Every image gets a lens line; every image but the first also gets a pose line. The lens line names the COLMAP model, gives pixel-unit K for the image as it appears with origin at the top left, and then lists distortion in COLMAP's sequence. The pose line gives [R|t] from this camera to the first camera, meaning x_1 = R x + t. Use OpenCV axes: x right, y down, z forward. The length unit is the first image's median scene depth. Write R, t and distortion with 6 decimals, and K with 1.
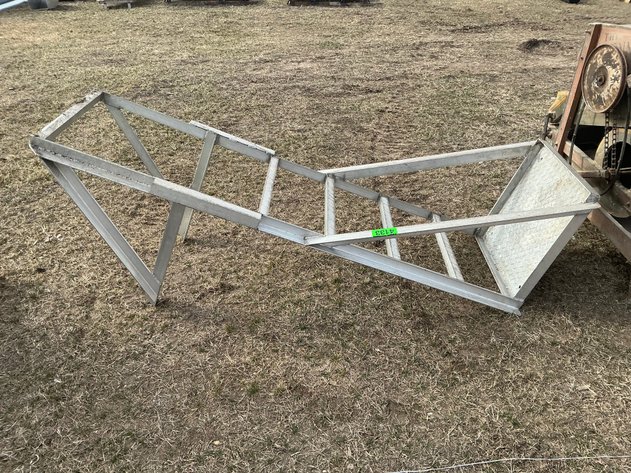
lens RADIAL K [[522.3, 0, 314.7], [0, 522.3, 238.6], [0, 0, 1]] dist [0.053235, -0.092644]
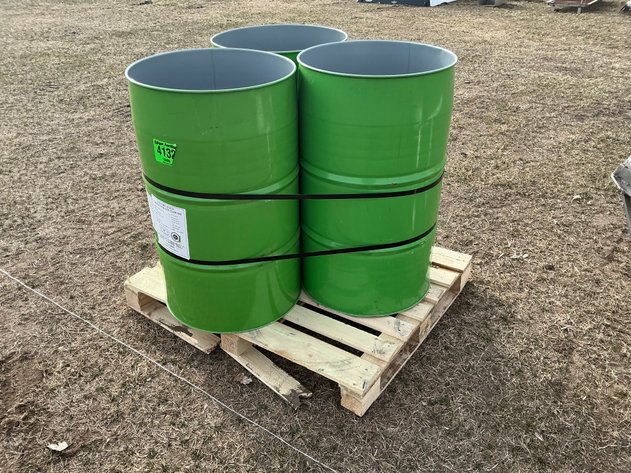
lens RADIAL K [[522.3, 0, 316.9], [0, 522.3, 237.9], [0, 0, 1]] dist [0.053235, -0.092644]
pose [[0.778078, 0.324063, -0.538124, -0.263994], [-0.324159, 0.940920, 0.097926, -0.005905], [0.538066, 0.098244, 0.837158, 0.017877]]
